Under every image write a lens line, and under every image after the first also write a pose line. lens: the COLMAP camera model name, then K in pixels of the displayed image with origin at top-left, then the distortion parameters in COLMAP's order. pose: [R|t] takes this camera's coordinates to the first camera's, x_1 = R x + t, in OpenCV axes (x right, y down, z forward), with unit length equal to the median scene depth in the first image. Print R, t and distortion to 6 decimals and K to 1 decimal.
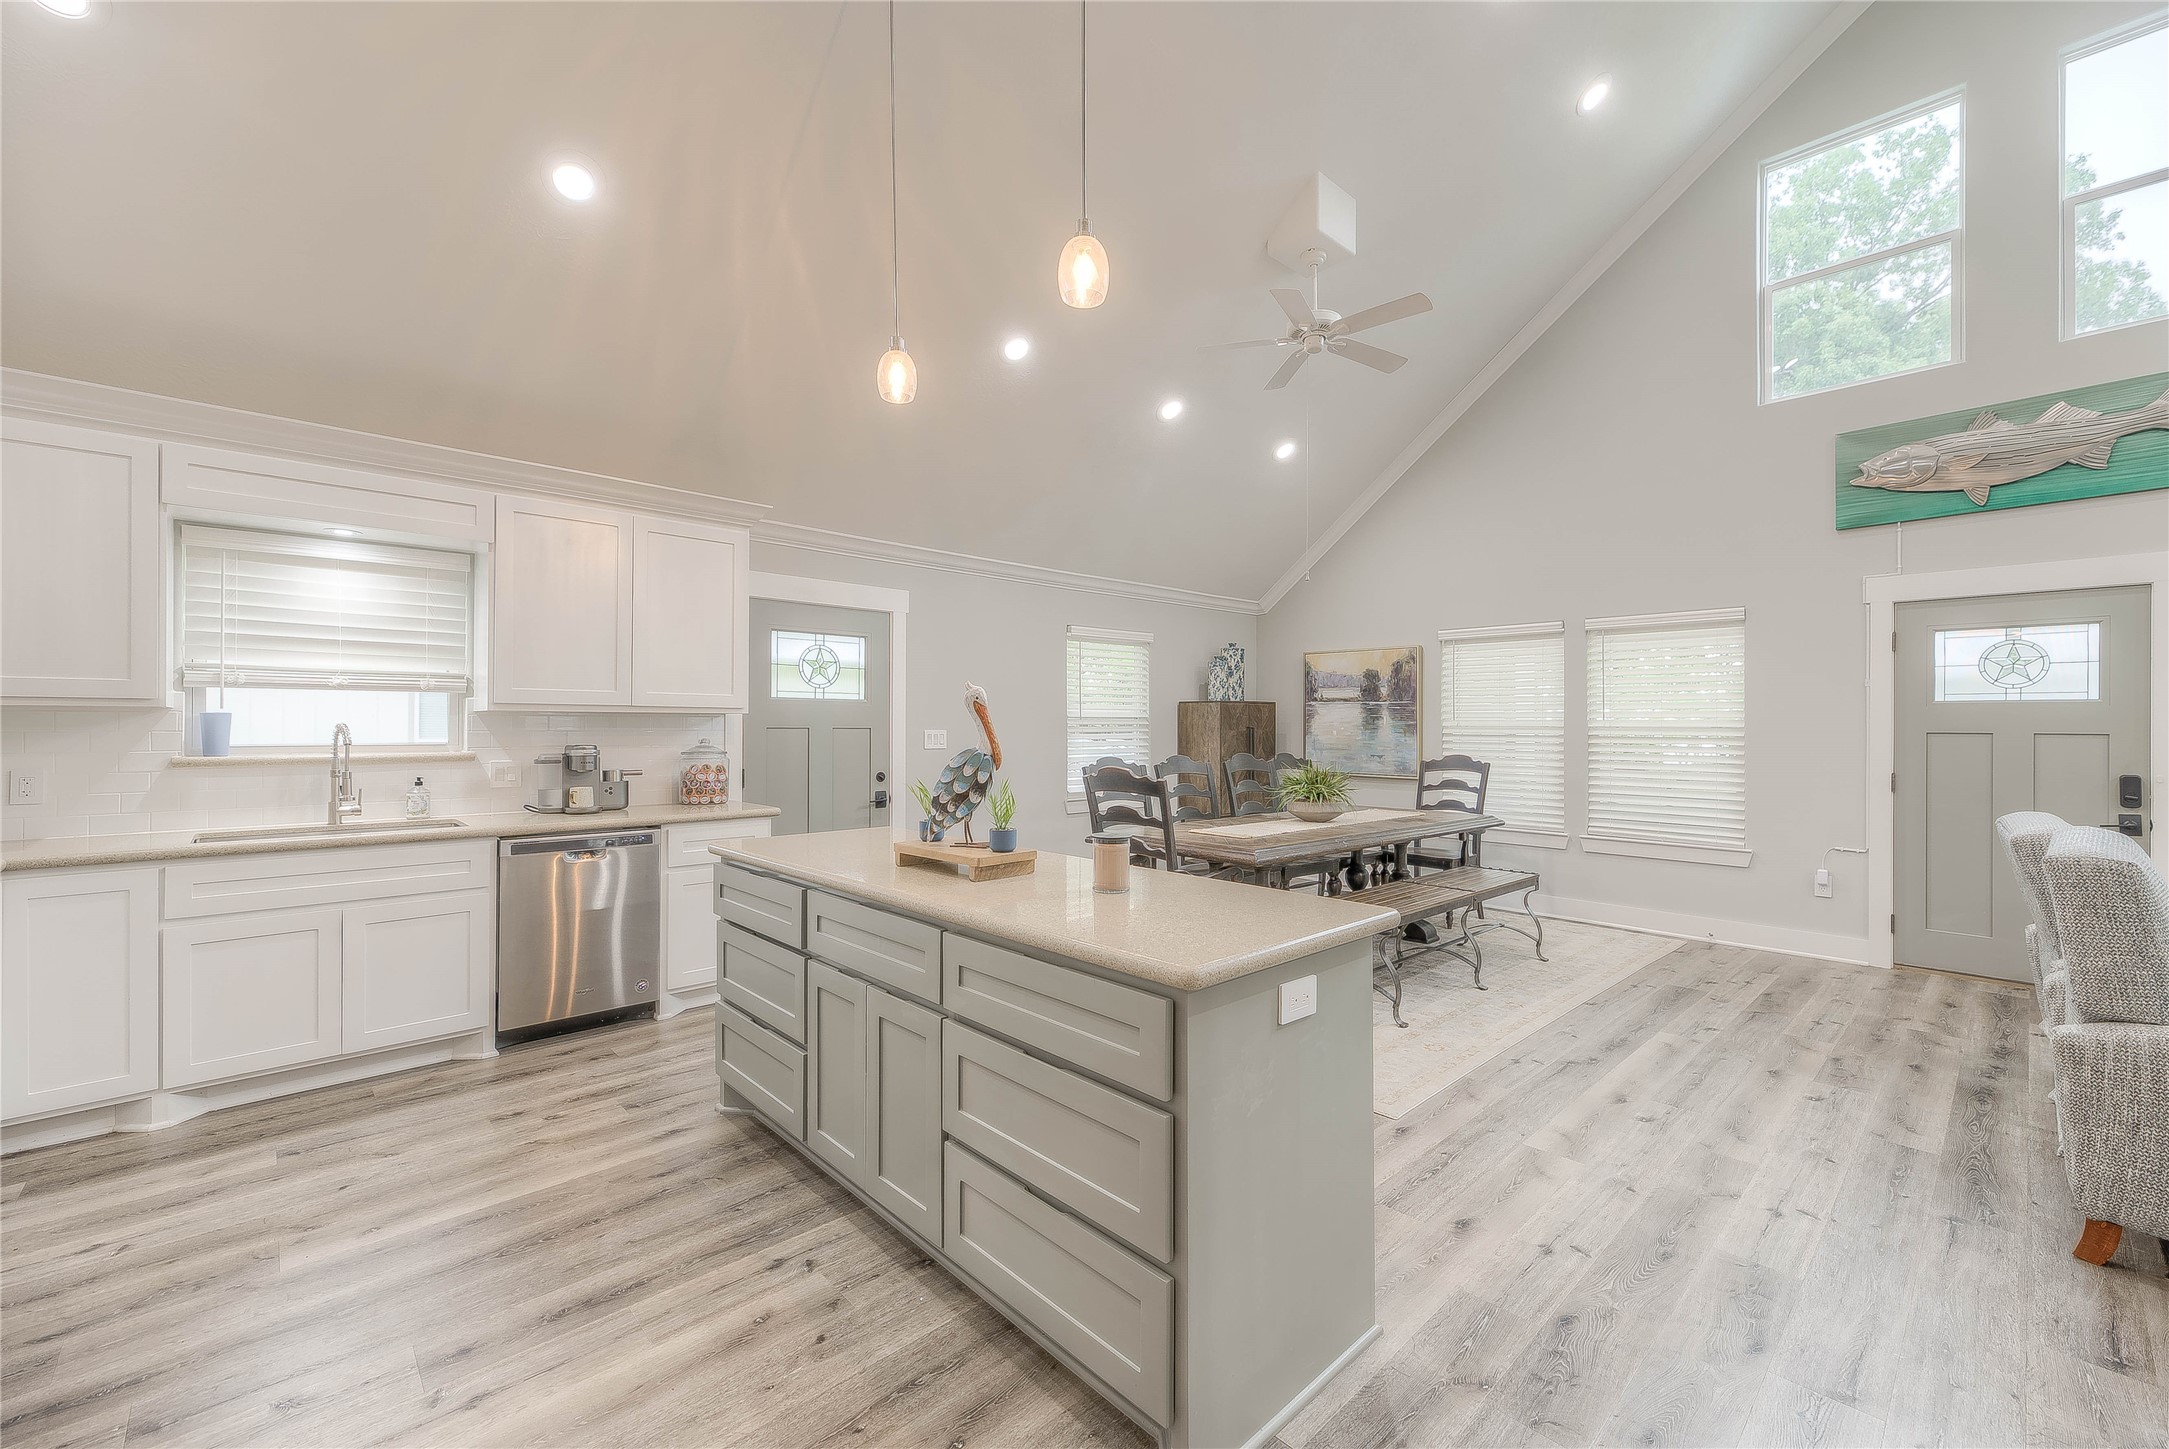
lens RADIAL K [[874.6, 0, 1092.6], [0, 874.6, 720.8], [0, 0, 1]] dist [0.009781, -0.000050]
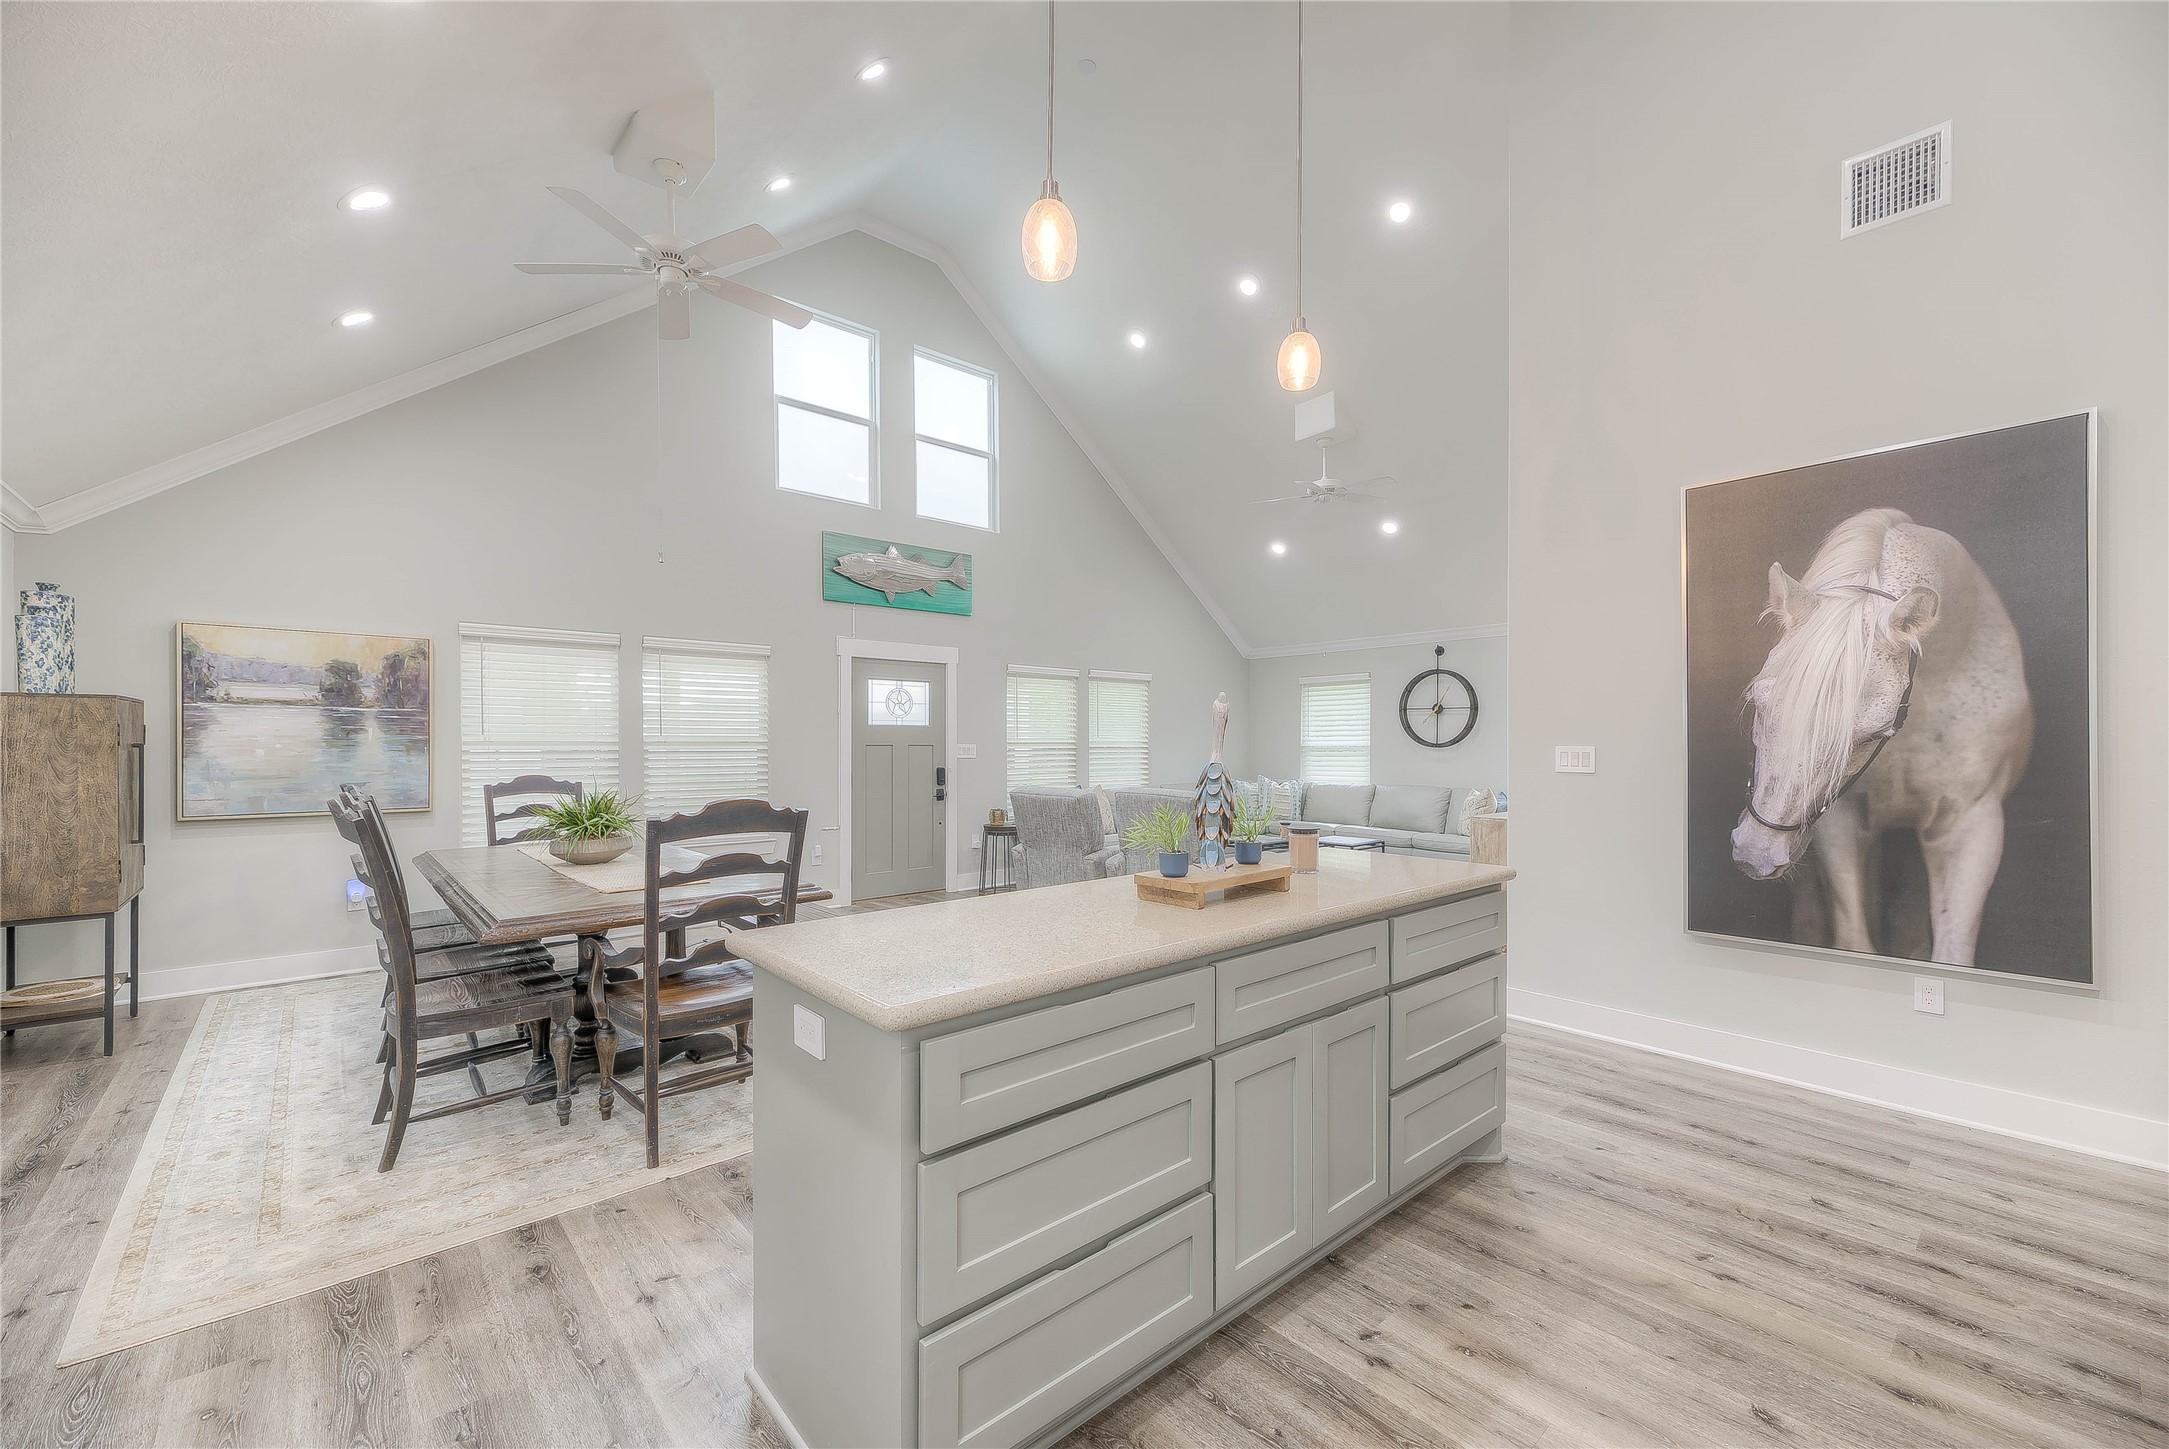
lens RADIAL K [[873.1, 0, 1097.3], [0, 873.1, 745.1], [0, 0, 1]] dist [0.012244, -0.000358]
pose [[0.027521, -0.005612, 0.999605, -0.554136], [-0.004106, 0.999975, 0.005727, 0.003057], [-0.999613, -0.004262, 0.027498, 0.565706]]
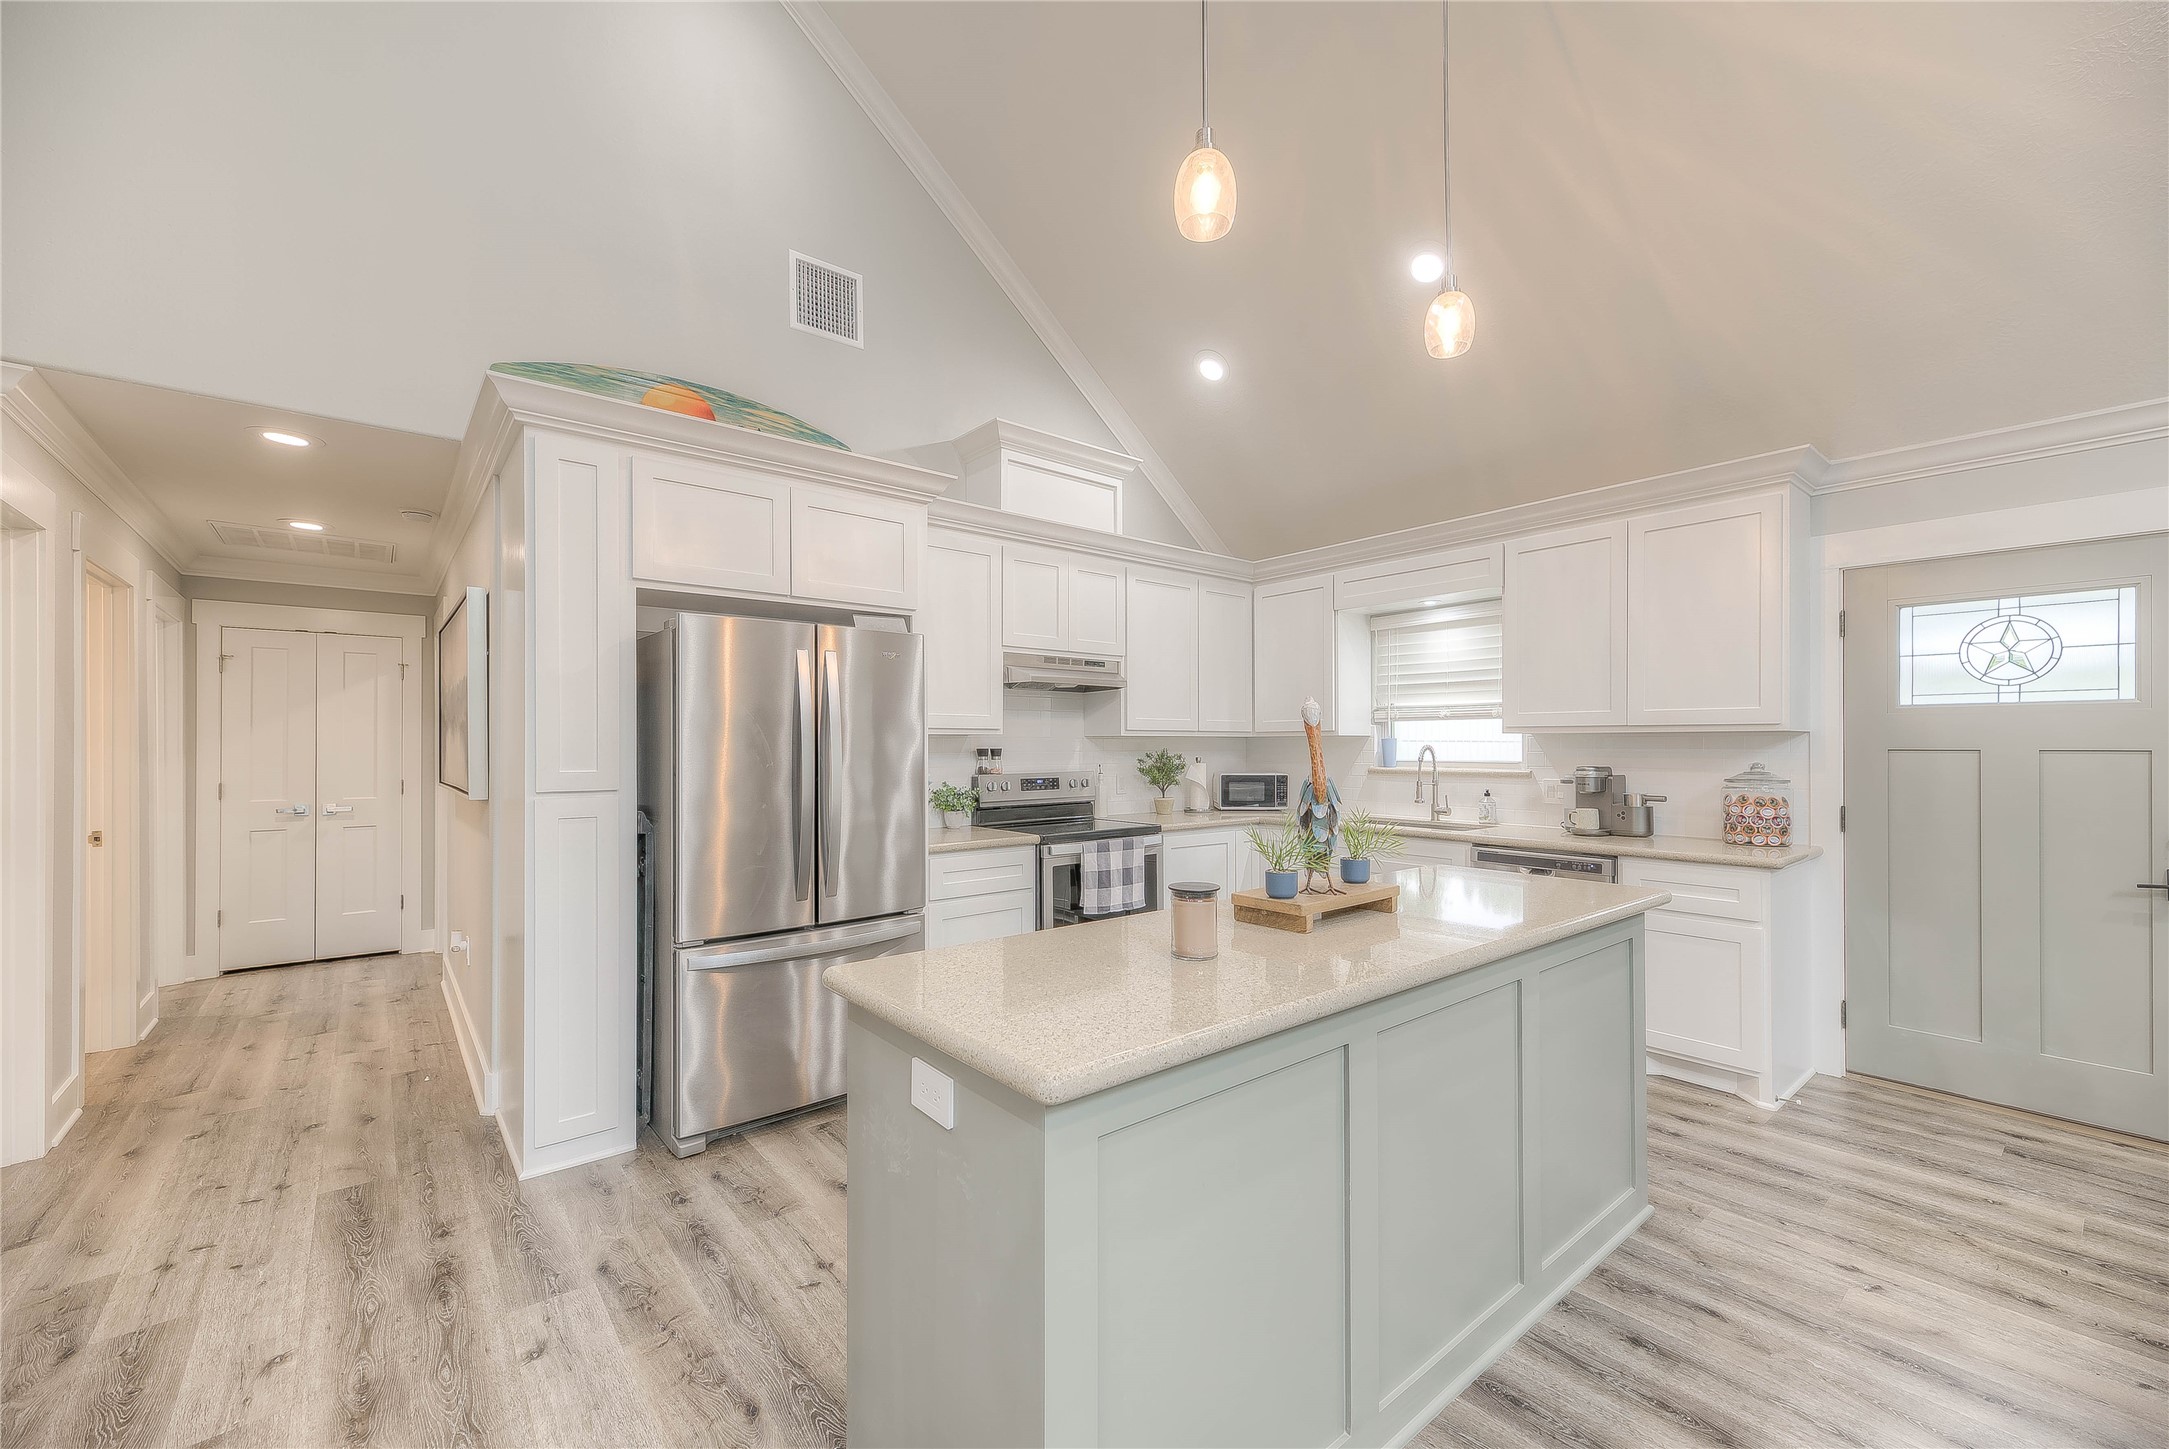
lens RADIAL K [[868.1, 0, 1103.9], [0, 868.1, 739.8], [0, 0, 1]] dist [0.013542, 0.000320]
pose [[-0.059226, -0.008002, -0.998213, 0.368162], [0.007270, 0.999938, -0.008447, 0.001637], [0.998218, -0.007757, -0.059164, 0.433803]]
